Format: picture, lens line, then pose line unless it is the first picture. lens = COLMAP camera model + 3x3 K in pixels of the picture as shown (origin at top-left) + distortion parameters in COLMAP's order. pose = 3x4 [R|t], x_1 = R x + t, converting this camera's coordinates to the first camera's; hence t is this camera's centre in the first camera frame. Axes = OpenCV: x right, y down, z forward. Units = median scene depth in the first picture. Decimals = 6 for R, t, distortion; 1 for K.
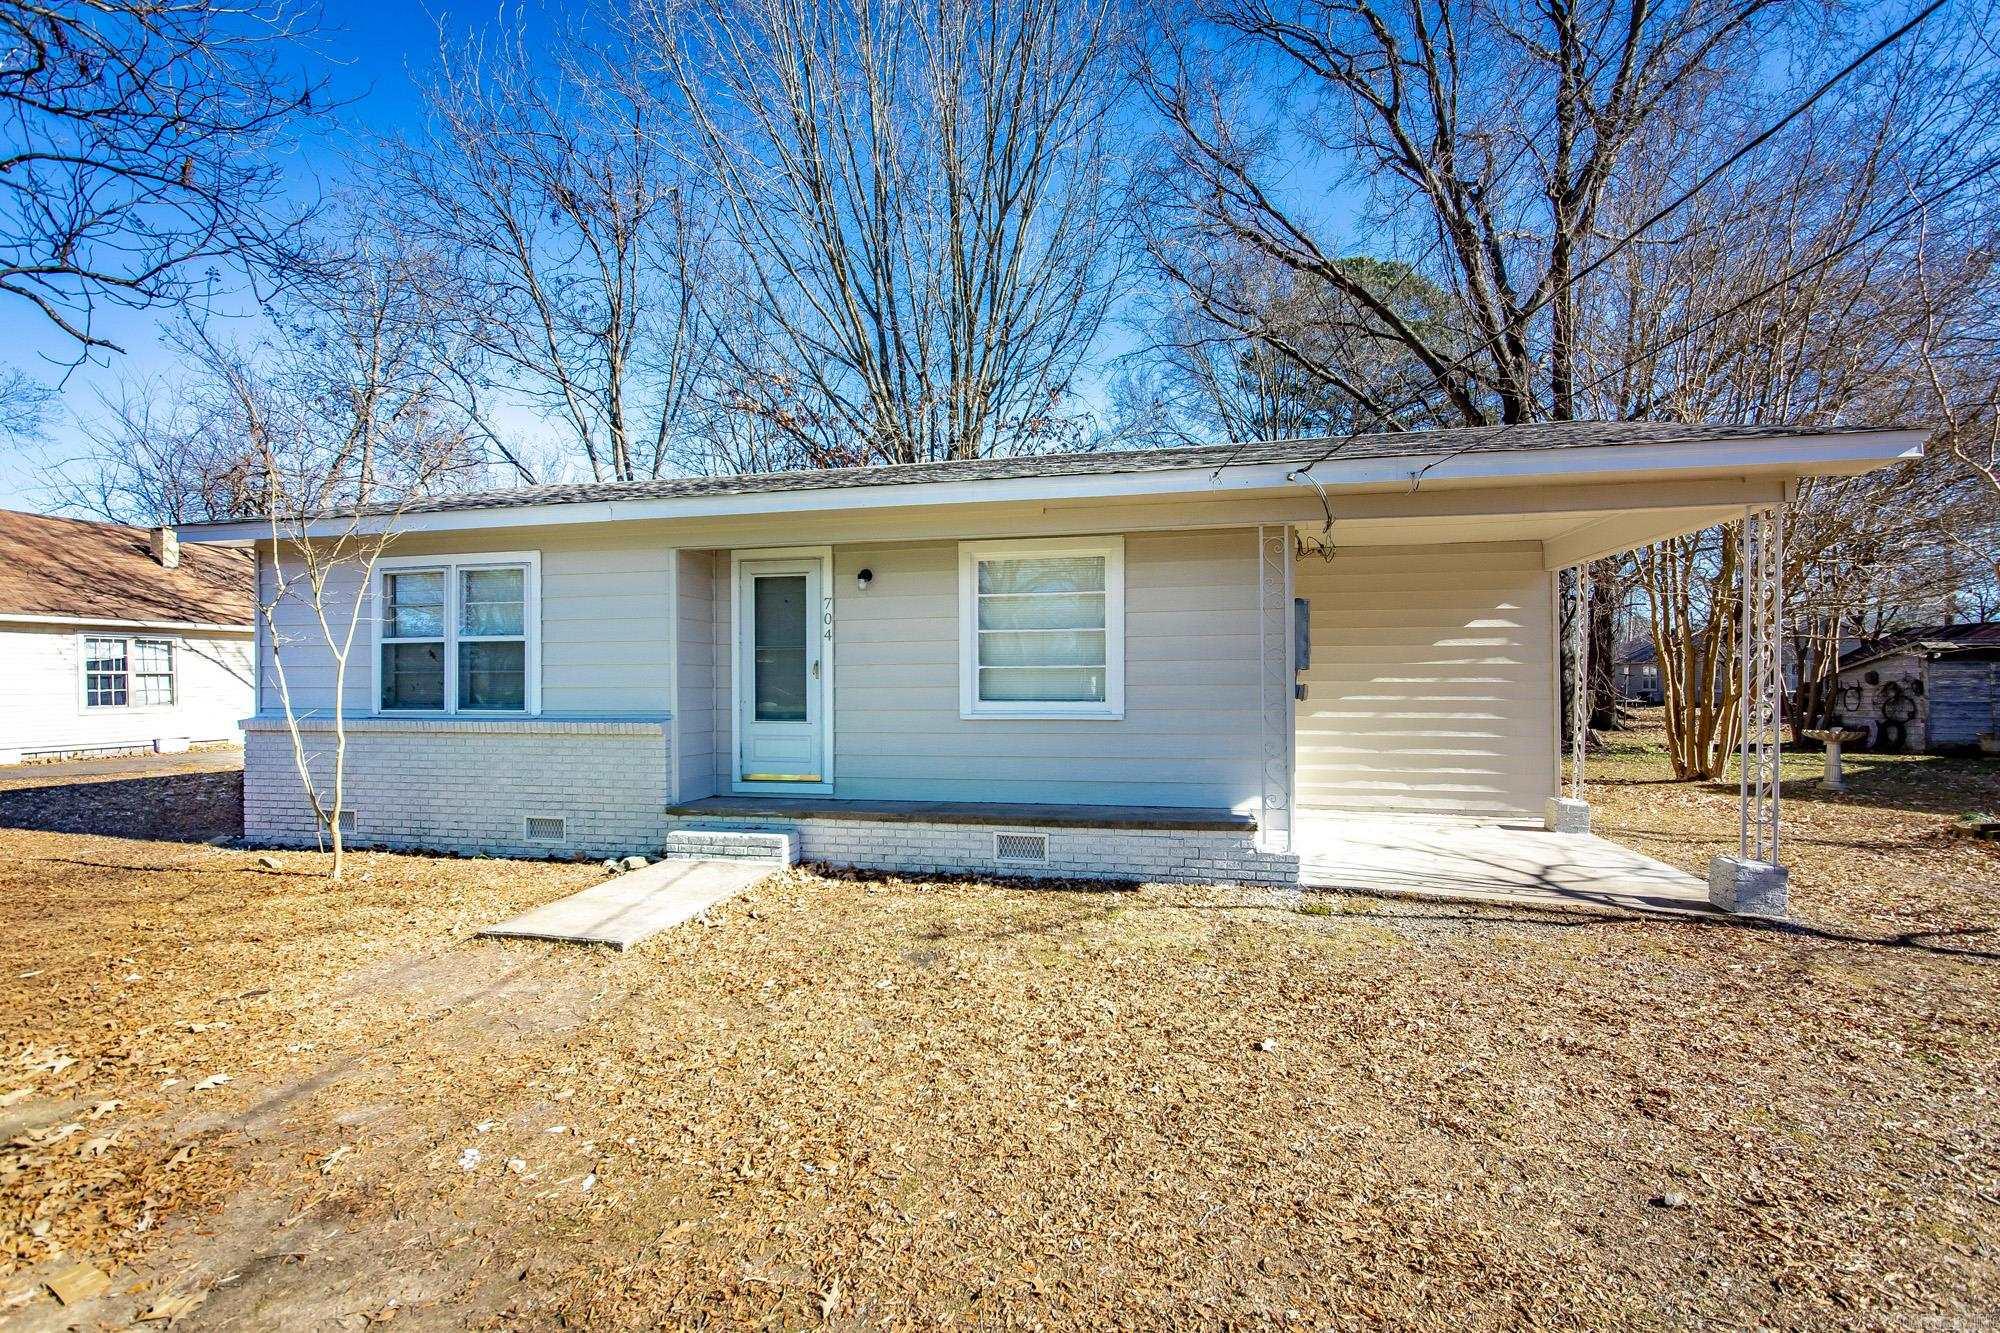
lens RADIAL K [[861.9, 0, 1001.4], [0, 861.9, 673.8], [0, 0, 1]] dist [0.001710, 0.000014]
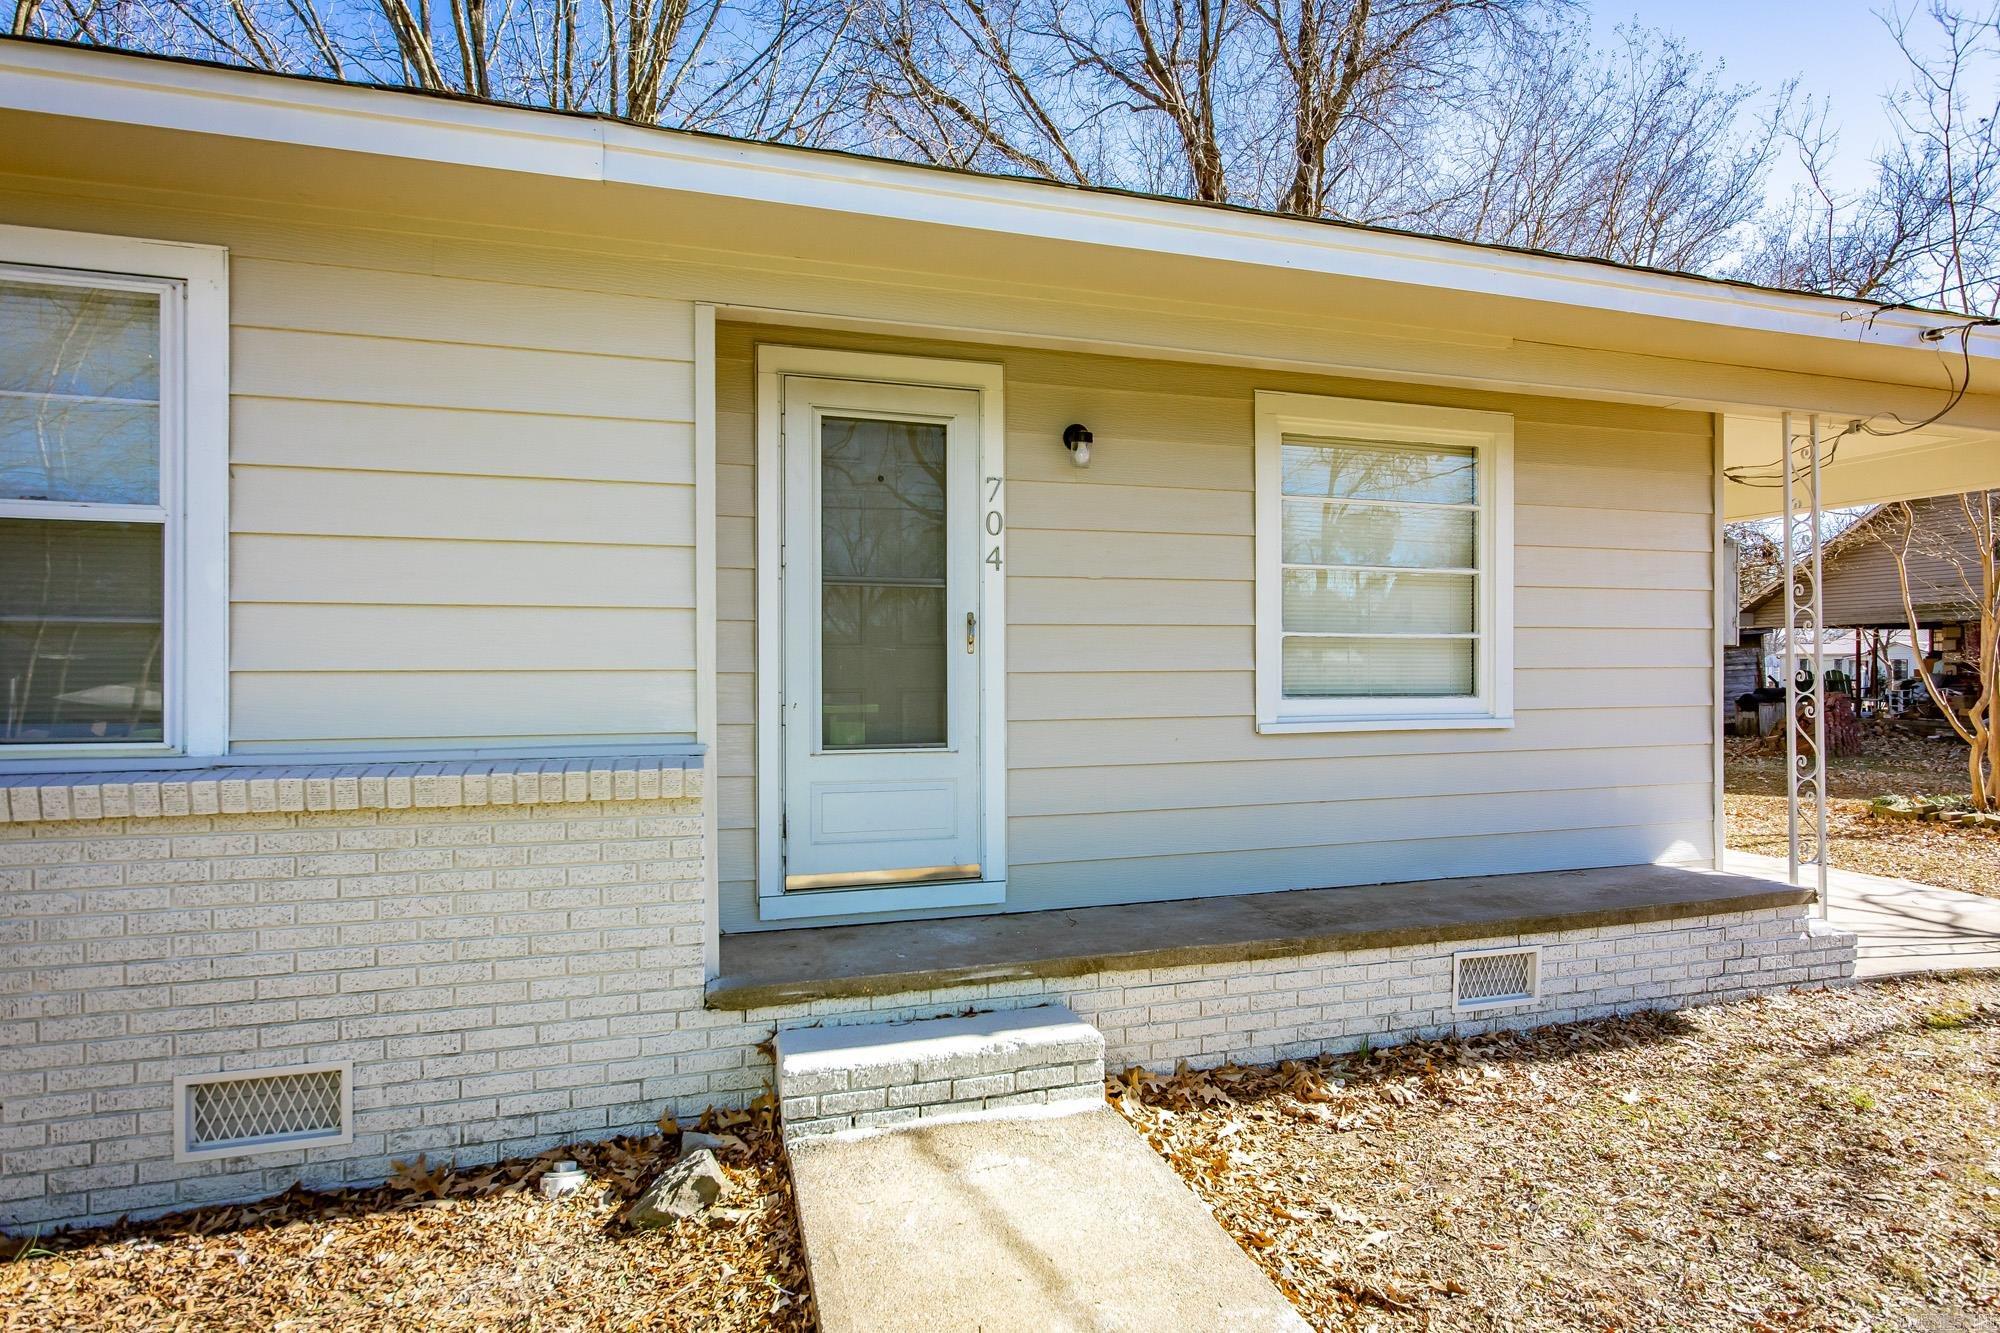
lens RADIAL K [[1050.3, 0, 999.4], [0, 1050.3, 663.6], [0, 0, 1]] dist [-0.000003, -0.000388]
pose [[0.867805, 0.005255, 0.496877, -0.497856], [-0.006525, 0.999978, 0.000820, 0.011278], [-0.496862, -0.003954, 0.867821, 0.535647]]
